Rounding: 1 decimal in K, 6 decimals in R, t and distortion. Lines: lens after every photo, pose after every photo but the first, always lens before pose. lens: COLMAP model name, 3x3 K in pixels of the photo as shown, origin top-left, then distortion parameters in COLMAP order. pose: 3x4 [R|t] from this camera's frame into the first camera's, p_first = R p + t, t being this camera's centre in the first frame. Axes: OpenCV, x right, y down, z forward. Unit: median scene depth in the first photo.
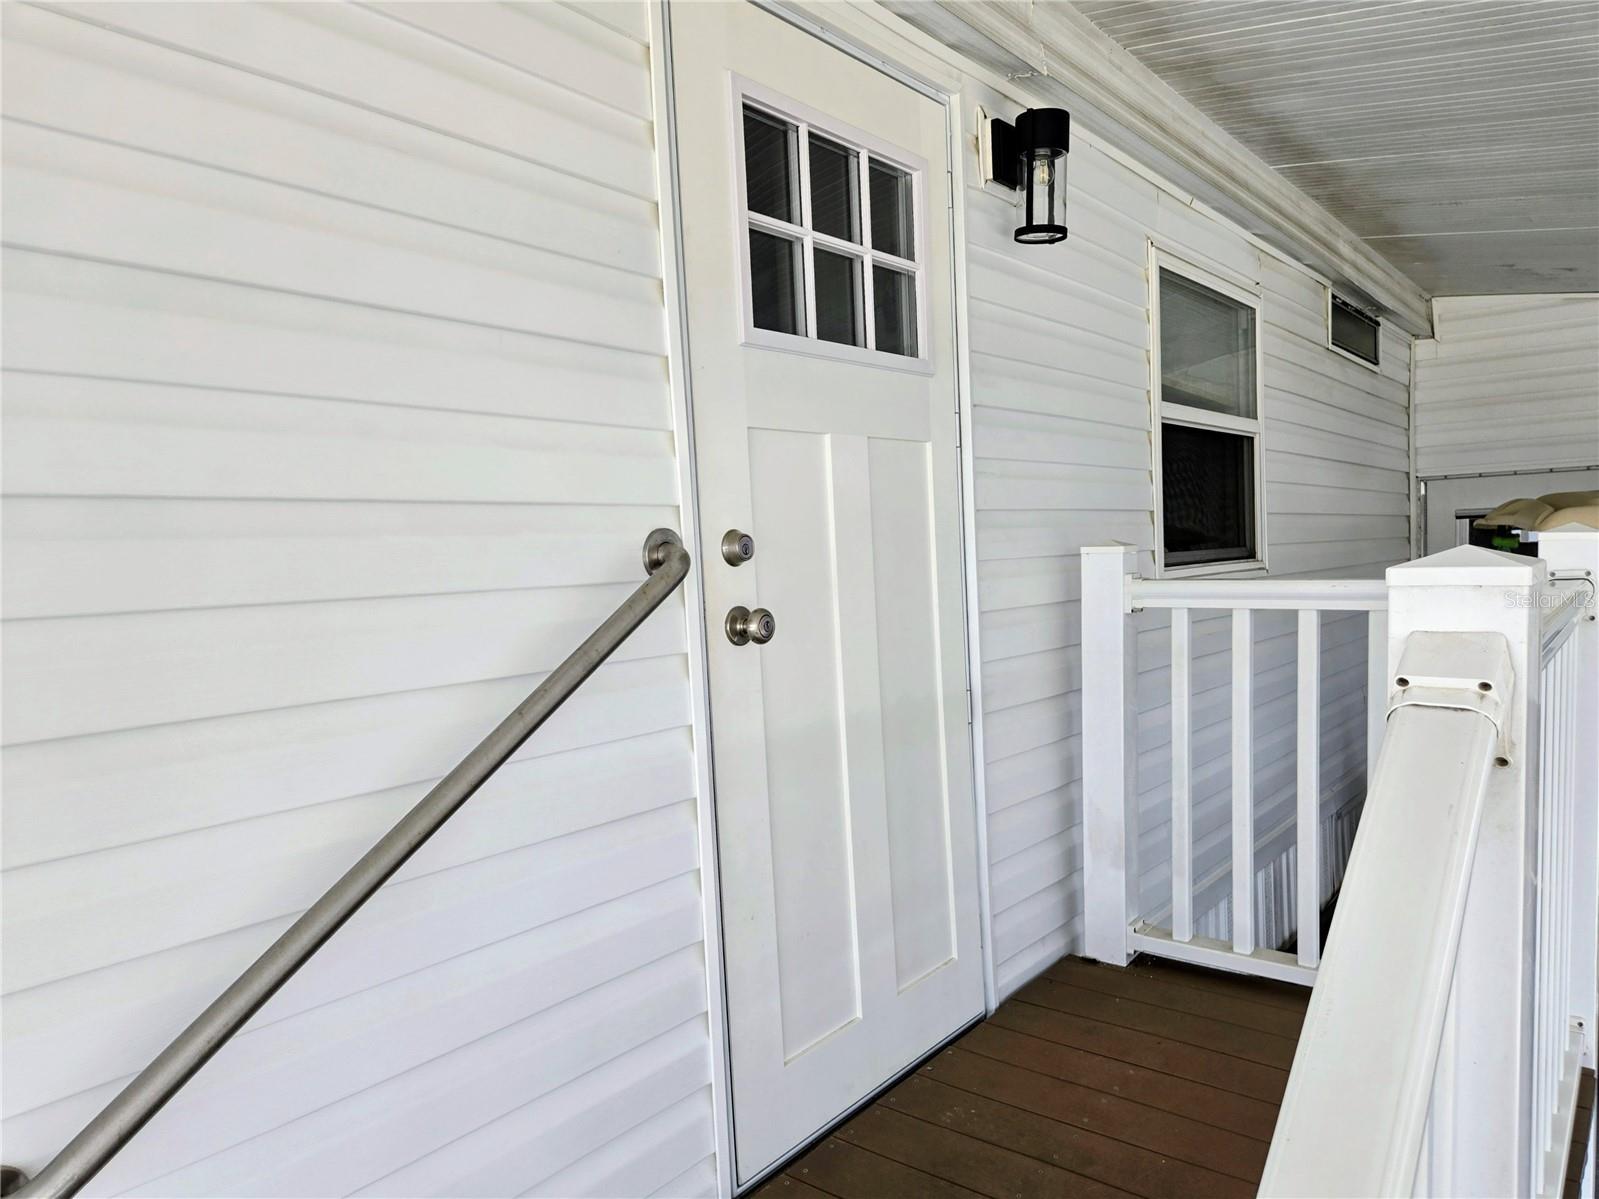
lens RADIAL K [[1121.1, 0, 802.1], [0, 1121.1, 608.6], [0, 0, 1]] dist [0.081113, -0.069009]
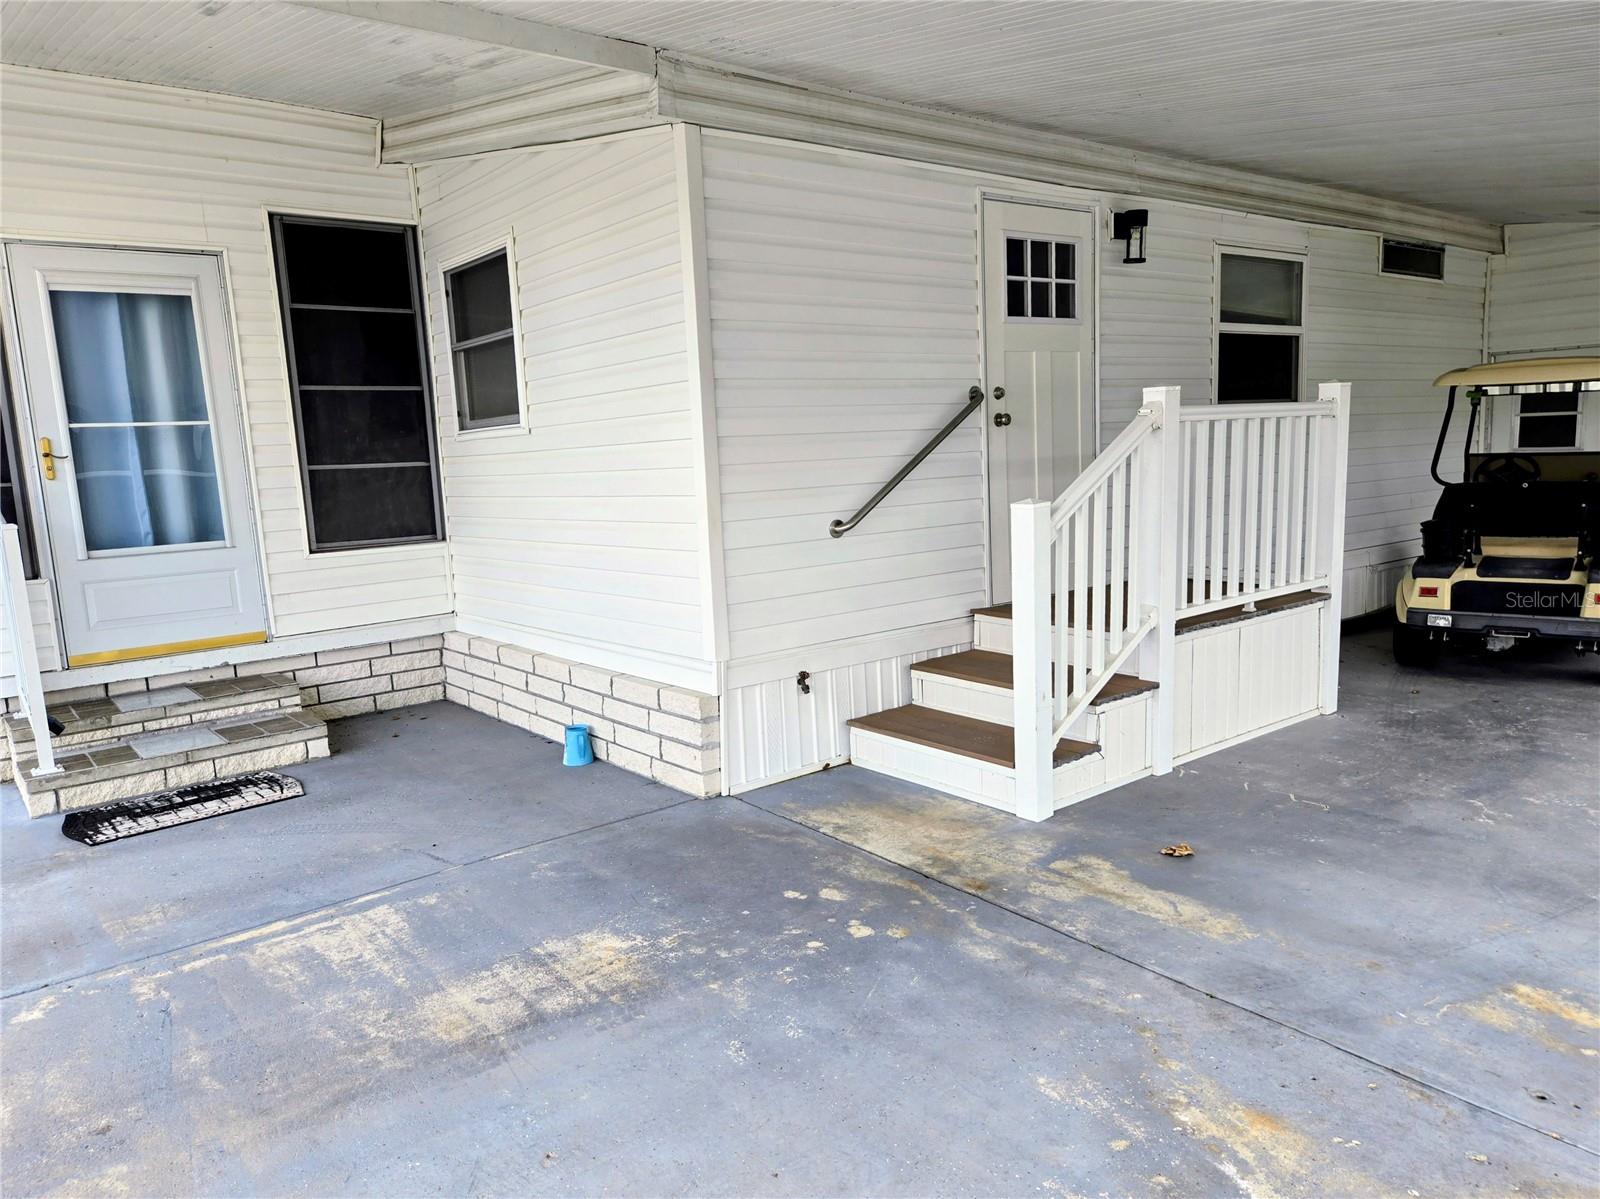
lens RADIAL K [[1121.8, 0, 790.2], [0, 1121.8, 611.9], [0, 0, 1]] dist [0.081113, -0.069009]
pose [[0.971436, 0.035555, -0.234622, 0.111902], [-0.010704, 0.994271, 0.106351, 0.186827], [0.237059, -0.100802, 0.966251, -1.842863]]
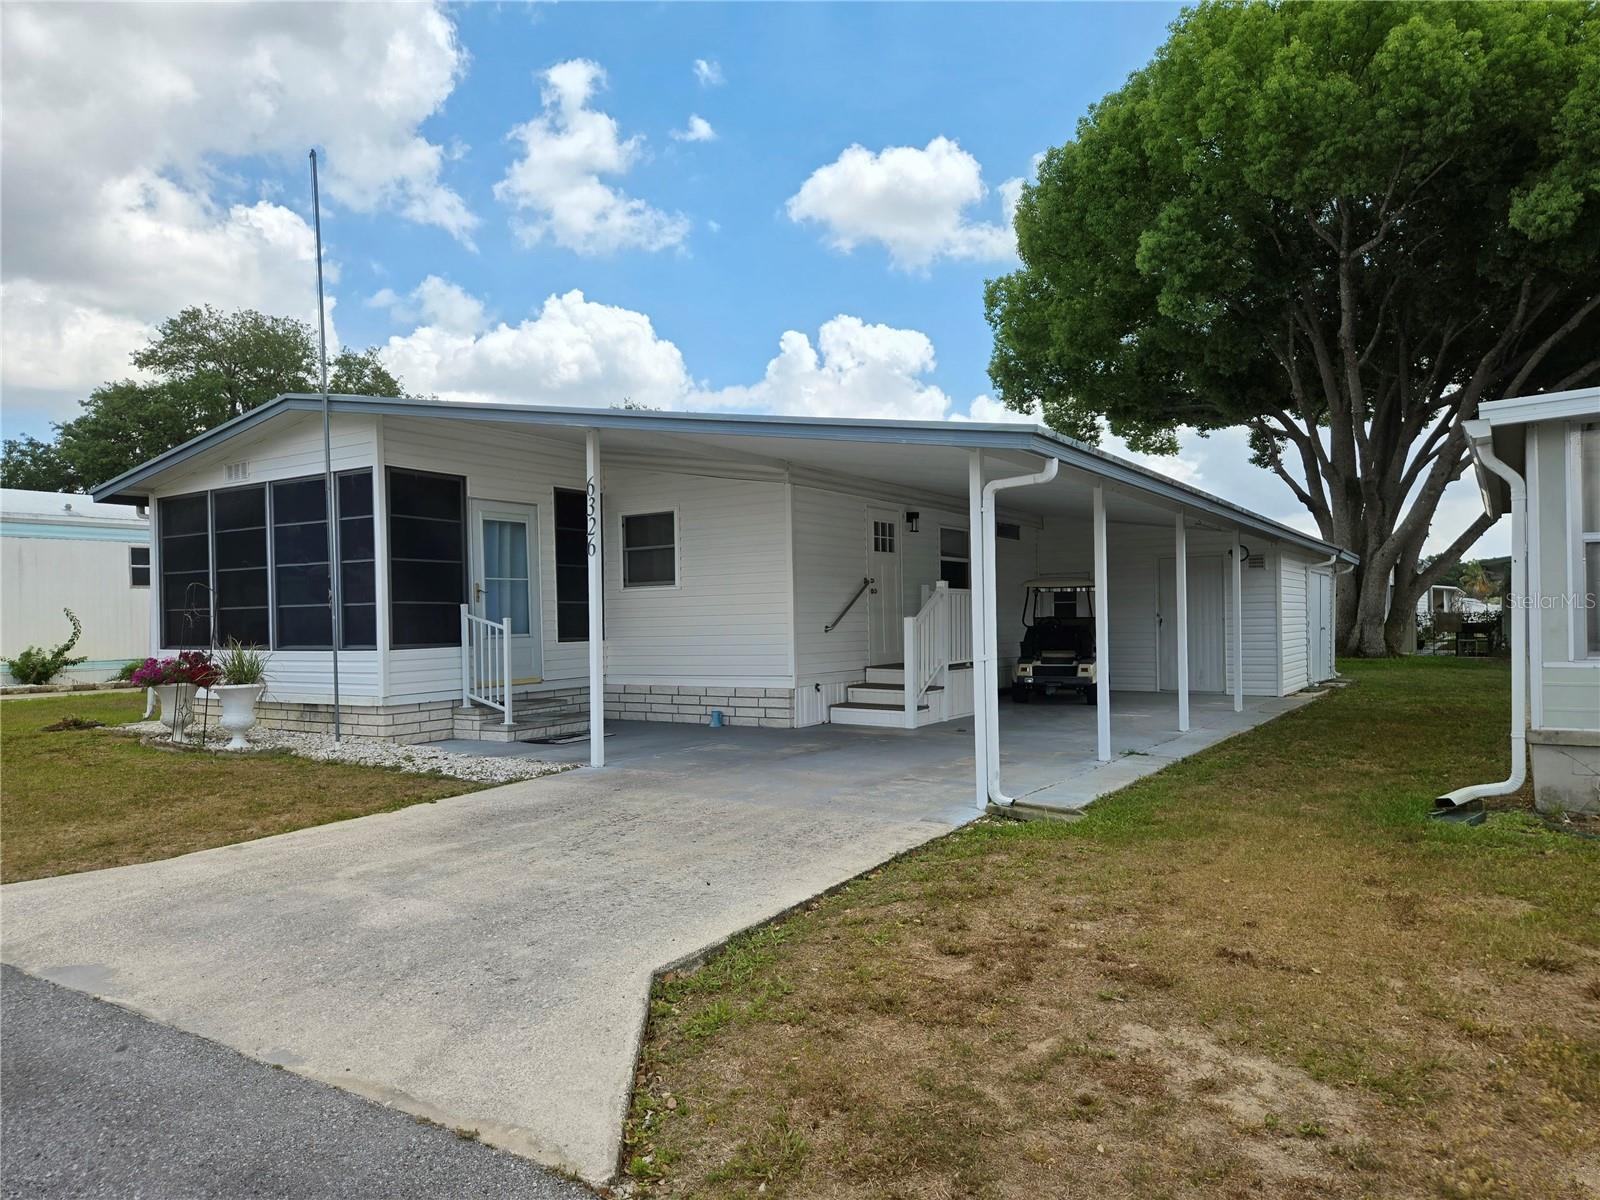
lens RADIAL K [[1121.8, 0, 799.2], [0, 1121.8, 614.0], [0, 0, 1]] dist [0.081113, -0.069009]
pose [[0.995486, 0.031435, 0.089551, -1.063572], [-0.026063, 0.997826, -0.060537, 0.557087], [-0.091259, 0.057930, 0.994141, -5.617744]]
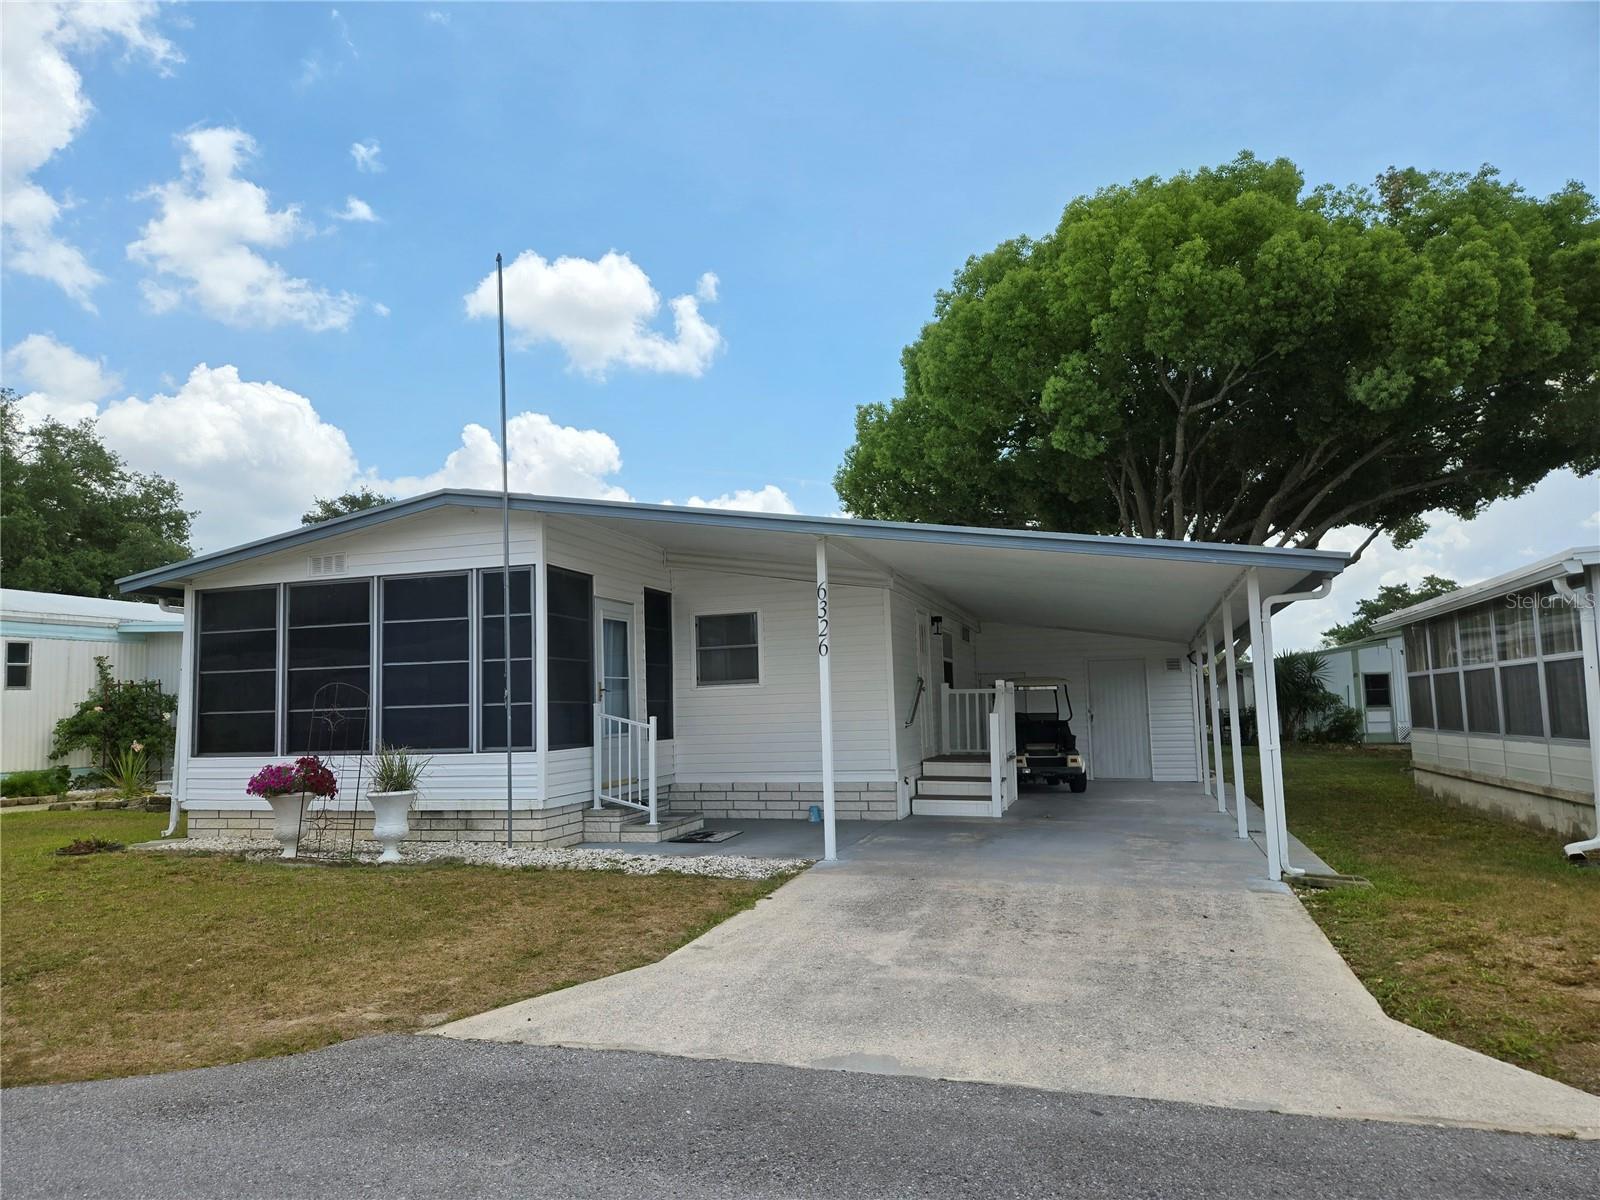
lens RADIAL K [[1121.8, 0, 785.8], [0, 1121.8, 611.4], [0, 0, 1]] dist [0.081113, -0.069009]
pose [[0.931170, 0.056368, 0.360203, -3.429564], [-0.000640, 0.988227, -0.152992, 0.611396], [-0.364586, 0.142231, 0.920243, -5.396709]]
